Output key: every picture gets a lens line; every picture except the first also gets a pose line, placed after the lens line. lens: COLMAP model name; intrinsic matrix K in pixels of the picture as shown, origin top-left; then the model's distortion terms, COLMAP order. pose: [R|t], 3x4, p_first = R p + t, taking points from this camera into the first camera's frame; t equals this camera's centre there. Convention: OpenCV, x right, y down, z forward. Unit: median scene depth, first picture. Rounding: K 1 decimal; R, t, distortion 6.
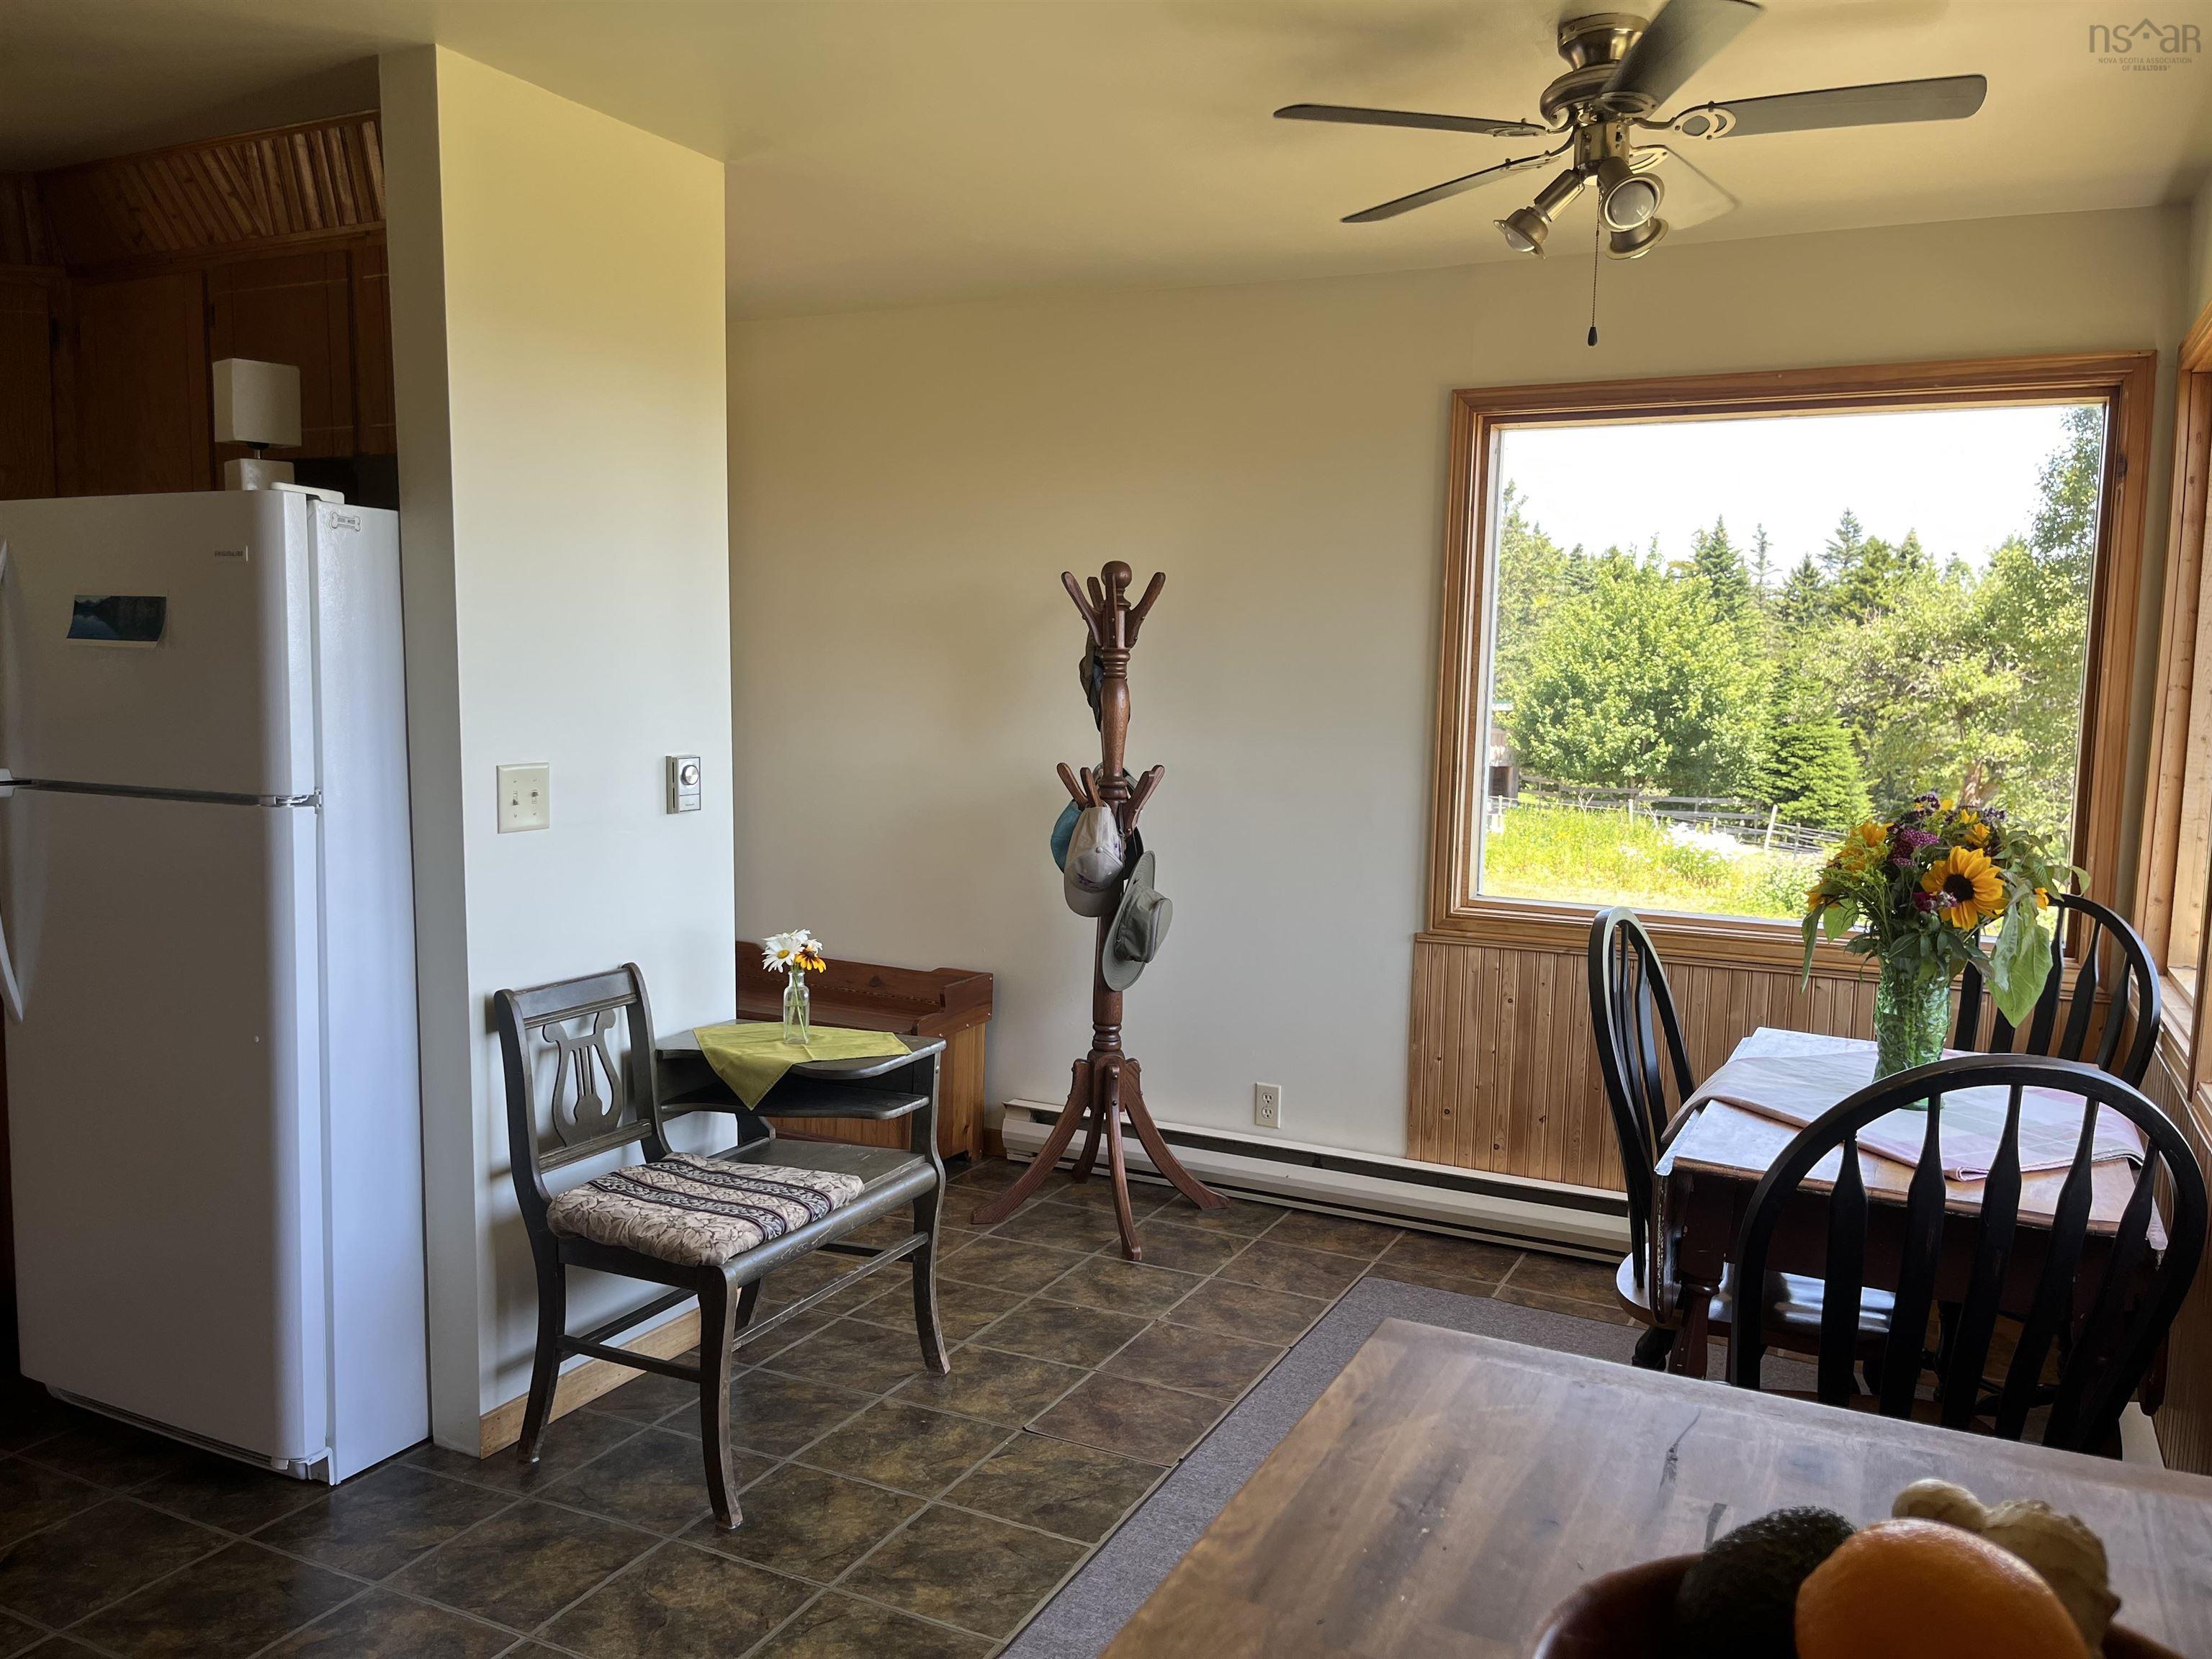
lens RADIAL K [[1665.7, 0, 1106.0], [0, 1665.7, 829.5], [0, 0, 1]] dist [0.063122, -0.075775]
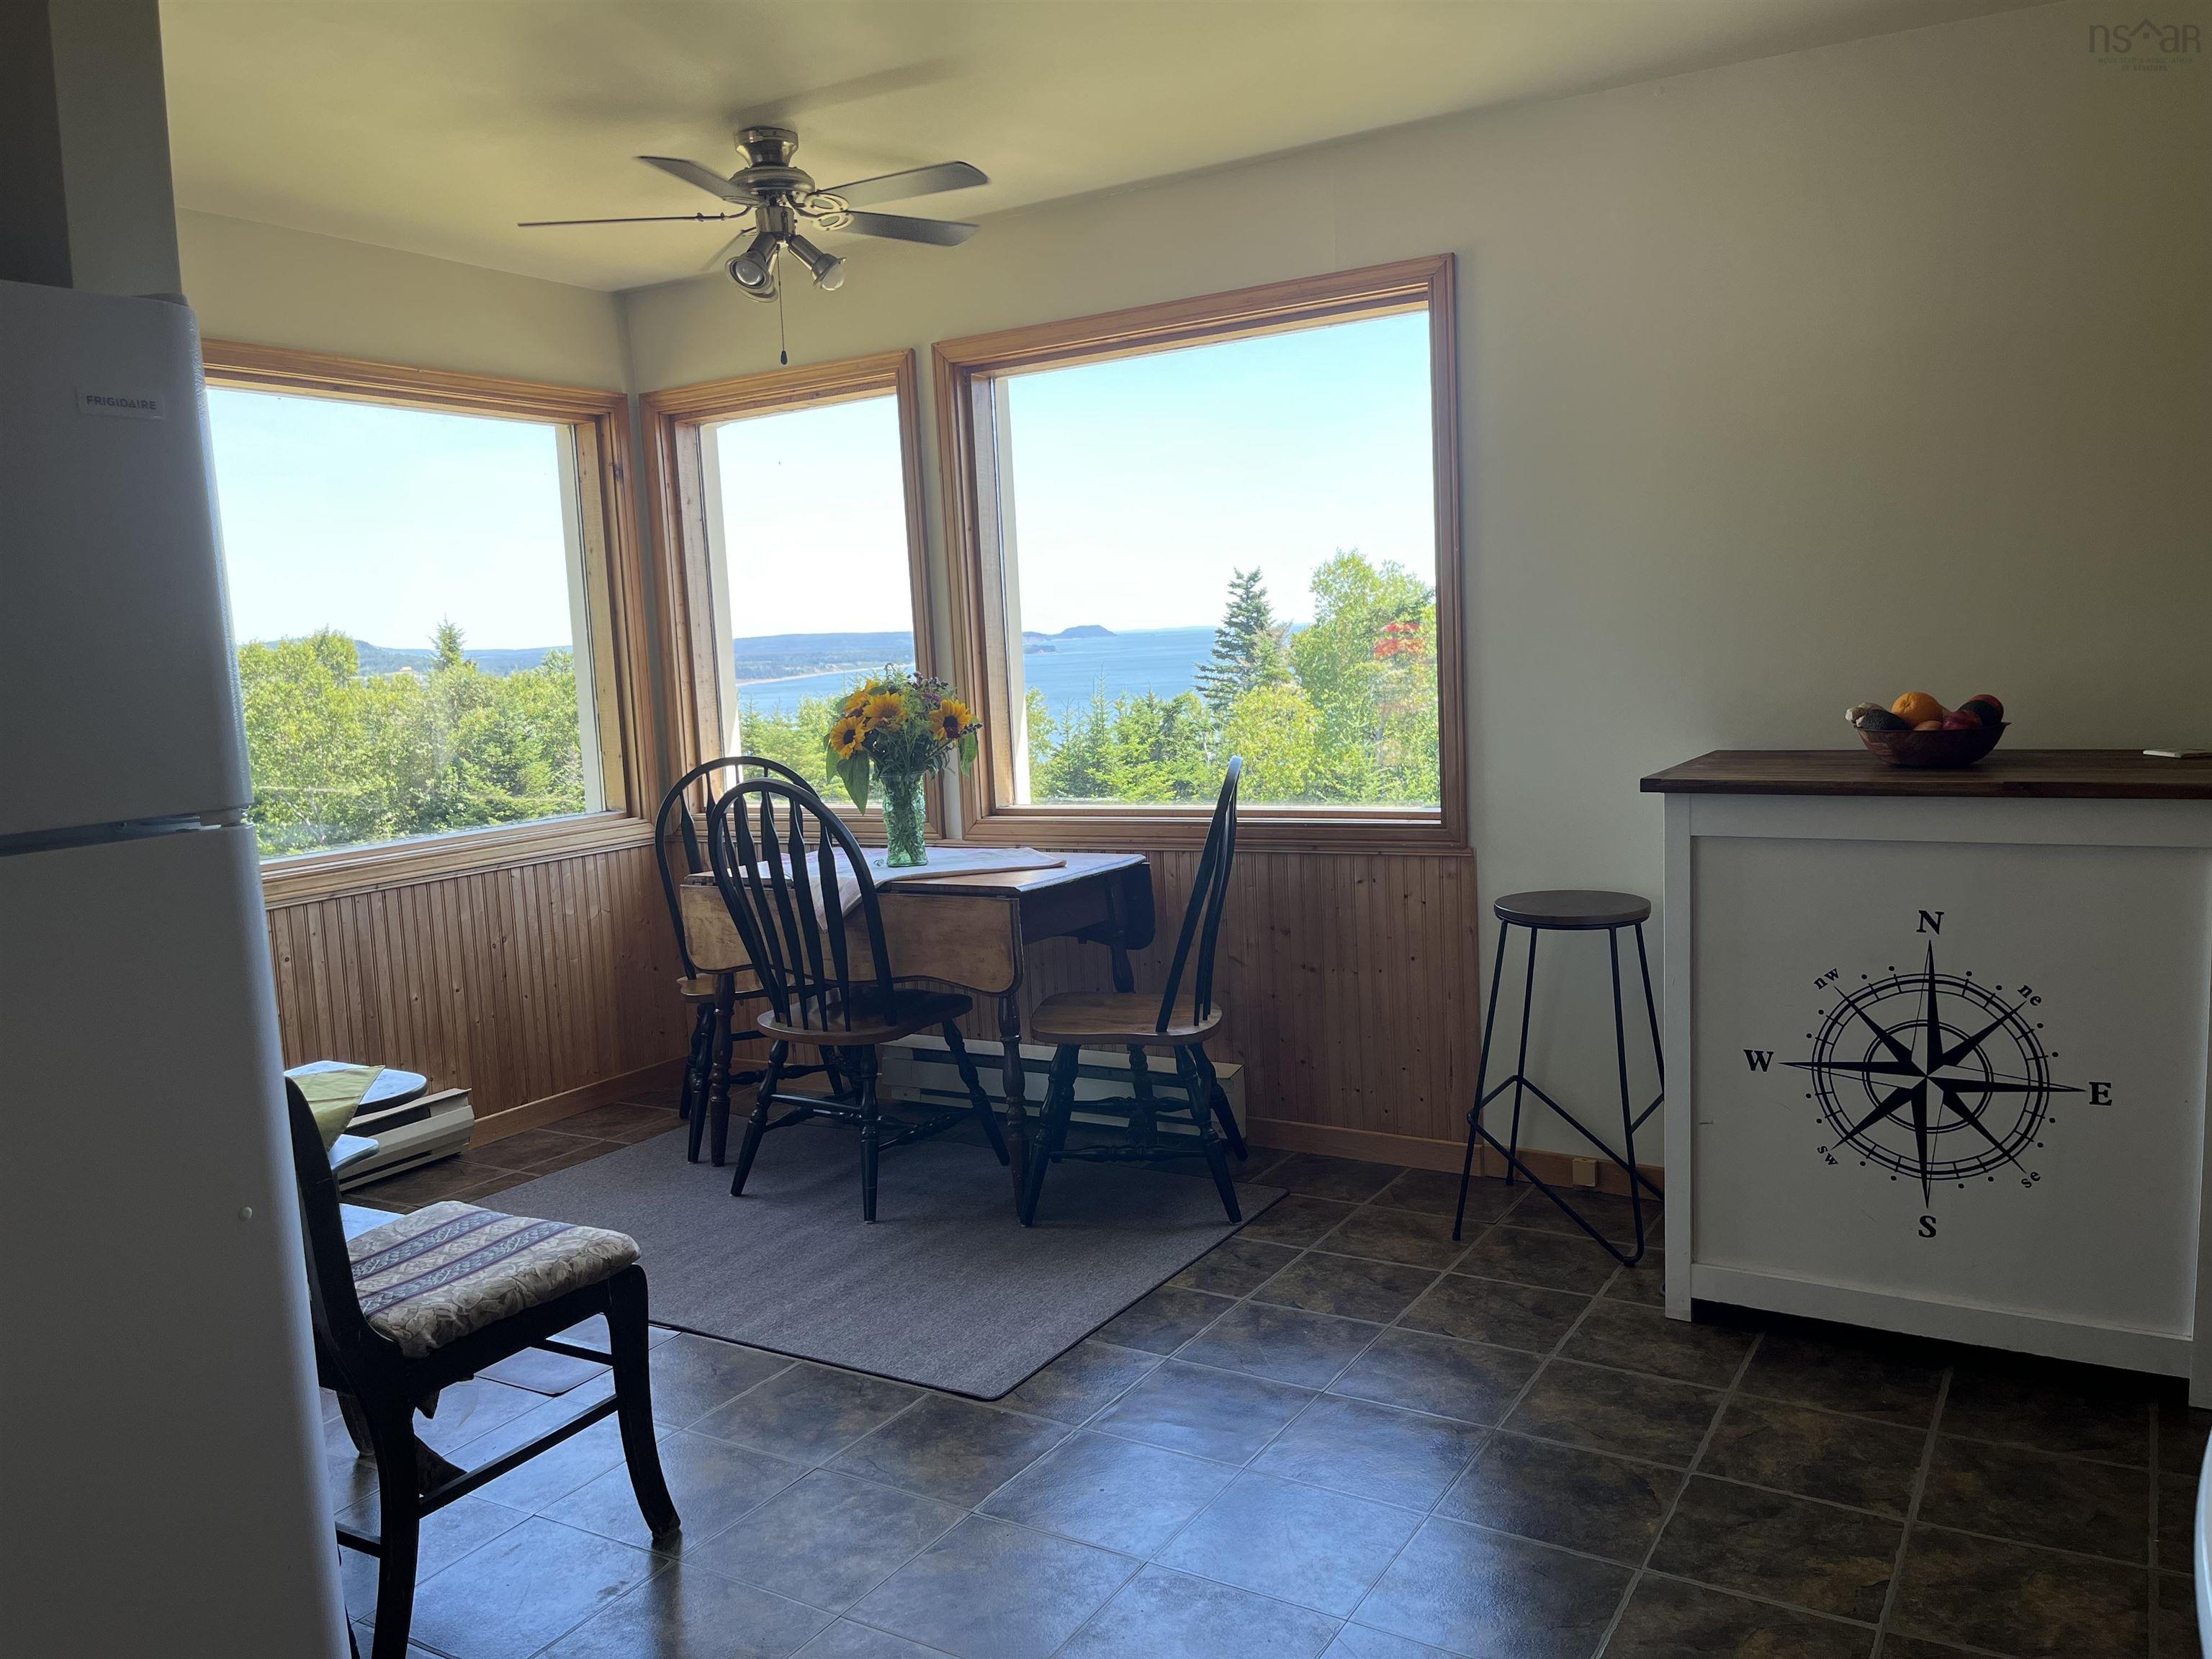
lens RADIAL K [[1665.7, 0, 1106.0], [0, 1665.7, 829.5], [0, 0, 1]] dist [0.063122, -0.075775]
pose [[0.091404, -0.137306, 0.986302, -0.849452], [0.143077, 0.981983, 0.123445, -0.033409], [-0.985482, 0.129834, 0.109402, 0.487110]]
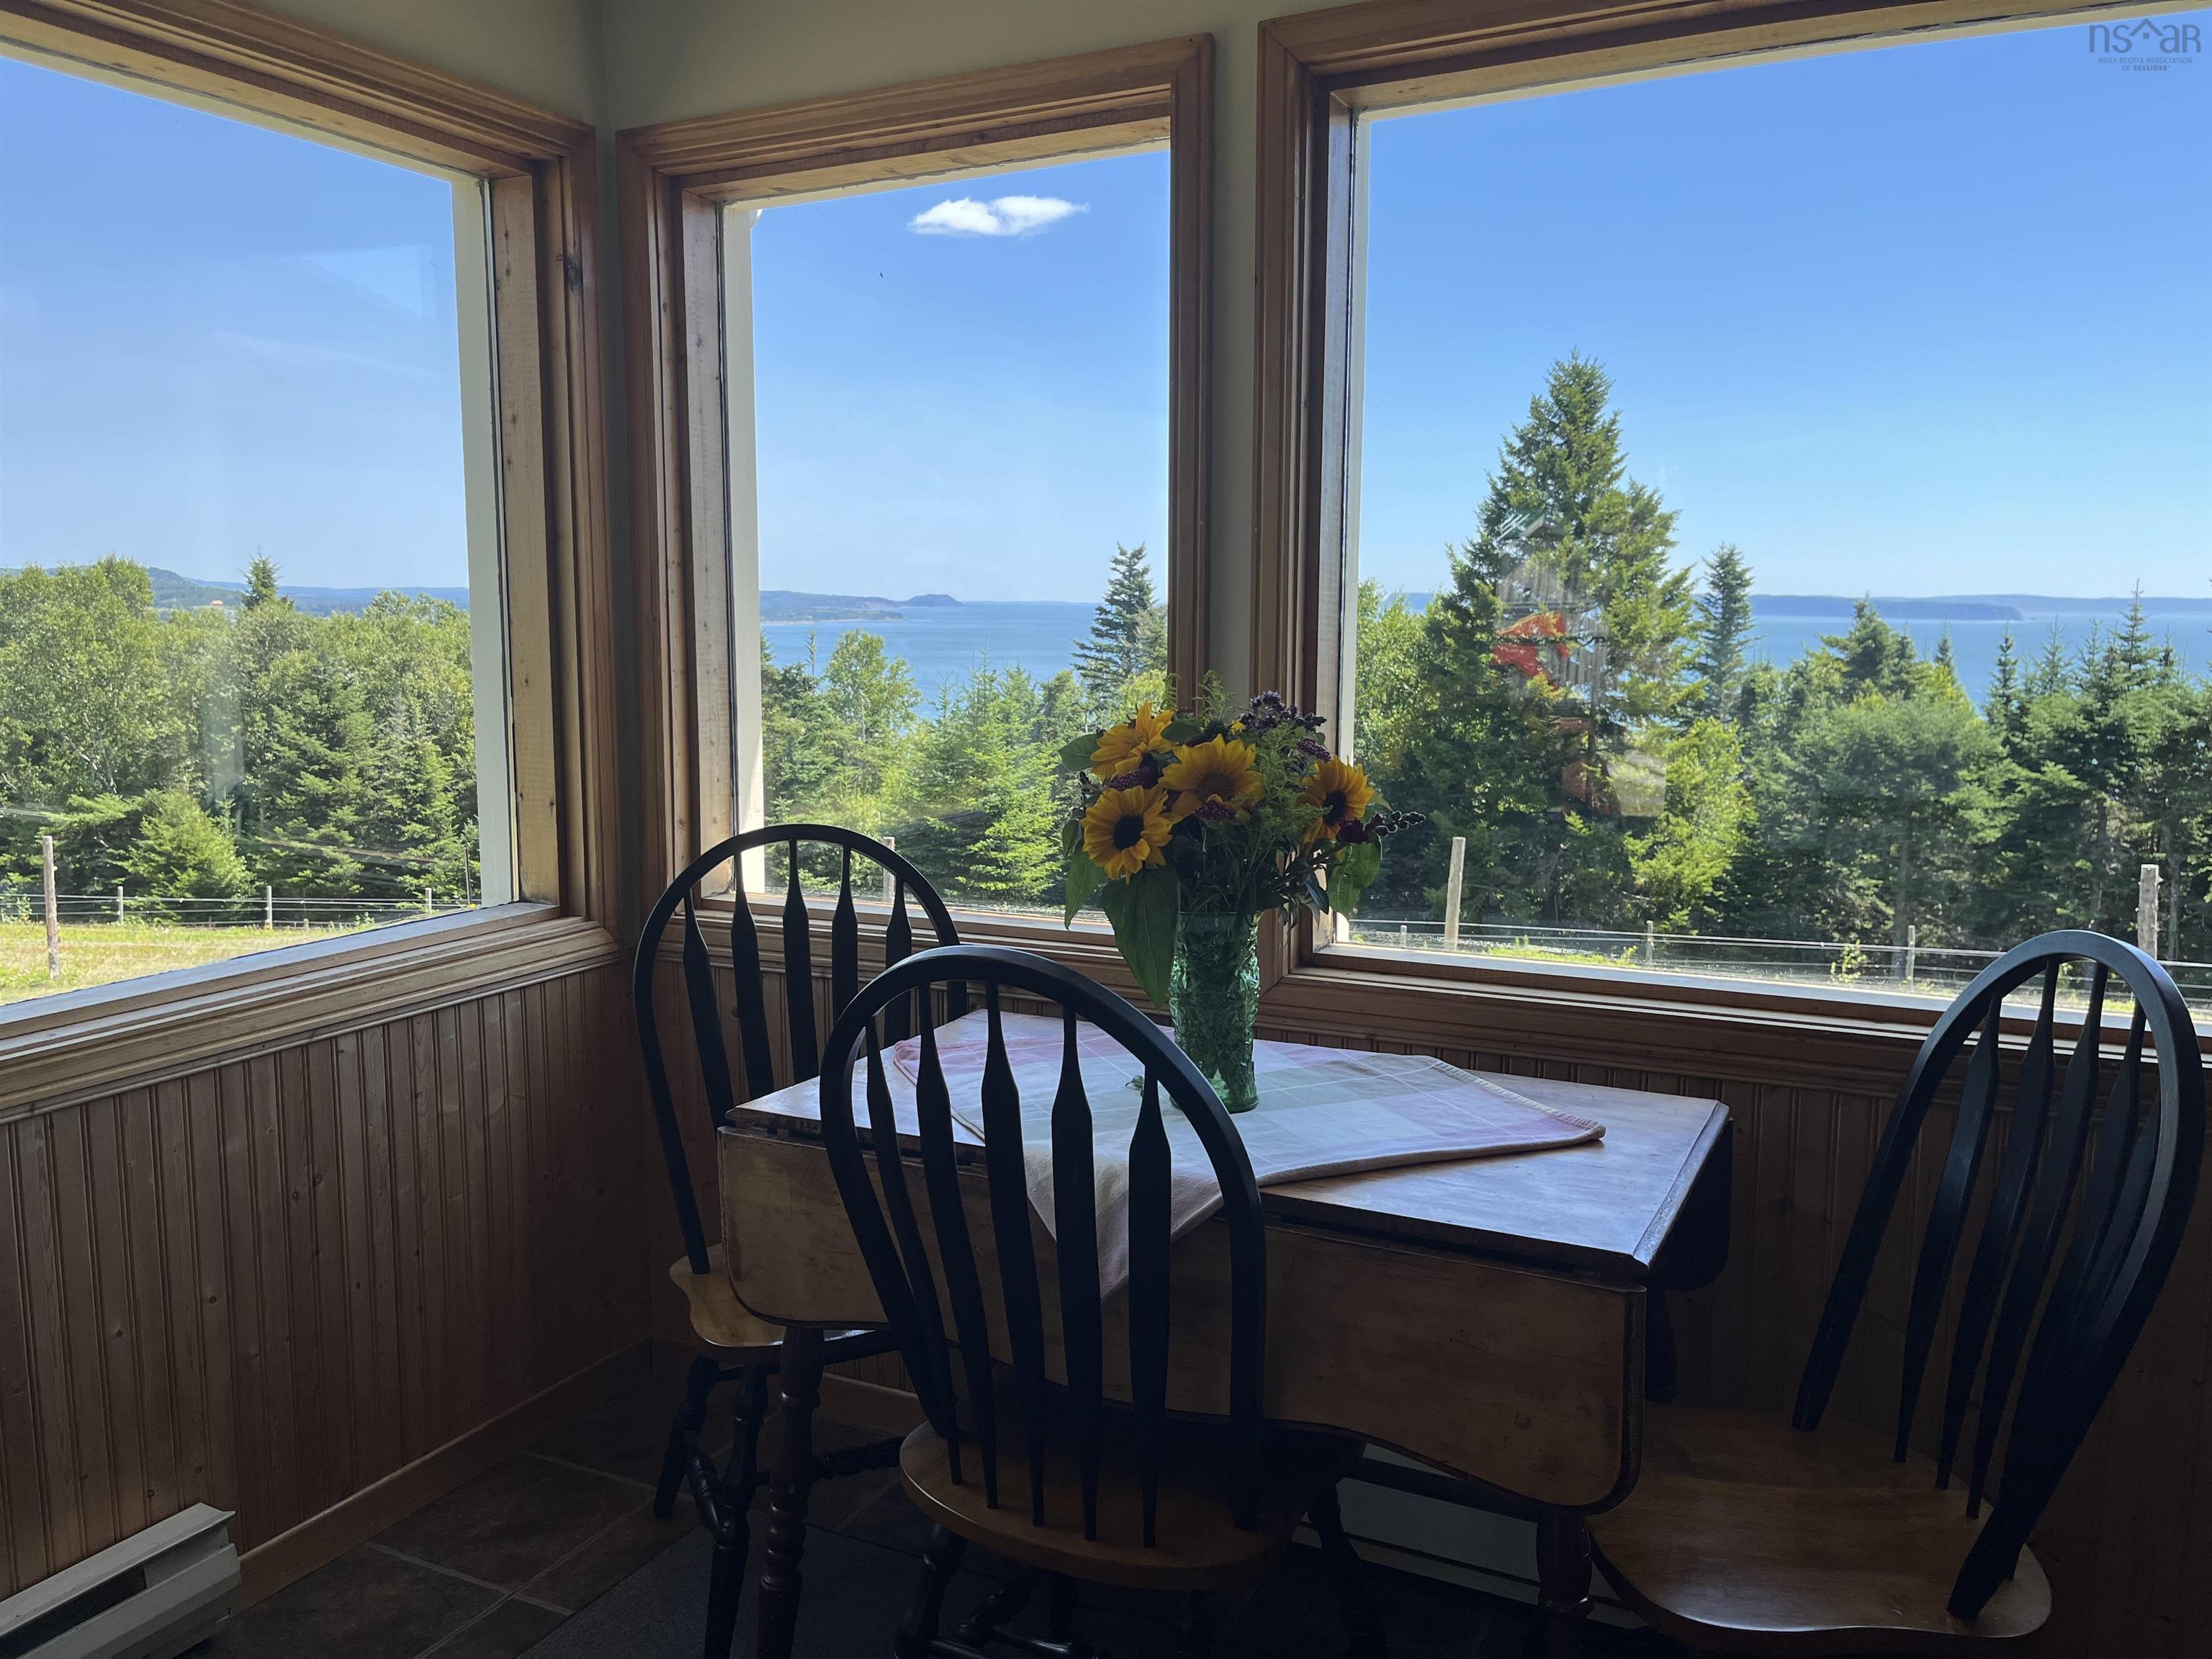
lens RADIAL K [[1699.2, 0, 1106.0], [0, 1699.2, 829.5], [0, 0, 1]] dist [0.071092, -0.072366]
pose [[0.012562, -0.147598, 0.988968, -0.213640], [0.091201, 0.985092, 0.145861, -0.059950], [-0.995753, 0.088362, 0.025836, 0.787516]]
